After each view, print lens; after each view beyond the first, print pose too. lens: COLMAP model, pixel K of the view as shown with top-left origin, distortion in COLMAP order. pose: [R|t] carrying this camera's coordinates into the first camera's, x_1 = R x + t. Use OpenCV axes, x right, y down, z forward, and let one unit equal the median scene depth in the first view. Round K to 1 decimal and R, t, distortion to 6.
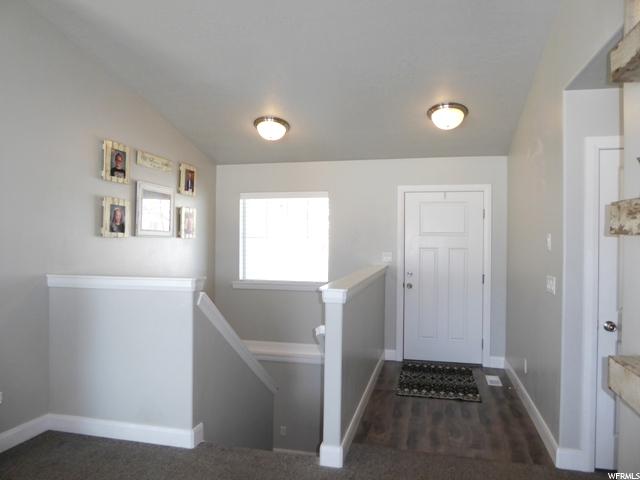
lens RADIAL K [[457.4, 0, 321.0], [0, 457.4, 241.2], [0, 0, 1]] dist [-0.035385, -0.002002]
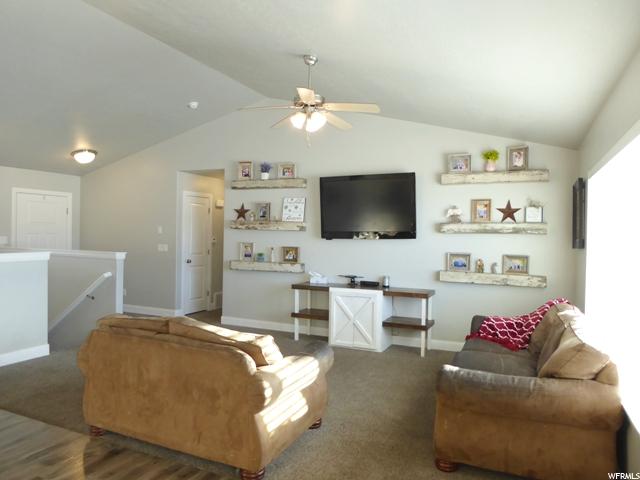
lens RADIAL K [[457.4, 0, 319.6], [0, 457.4, 237.5], [0, 0, 1]] dist [-0.035385, -0.002002]
pose [[0.189457, -0.019991, 0.981686, -1.031956], [-0.008680, 0.999720, 0.022034, -0.010792], [-0.981851, -0.012696, 0.189230, -0.165727]]
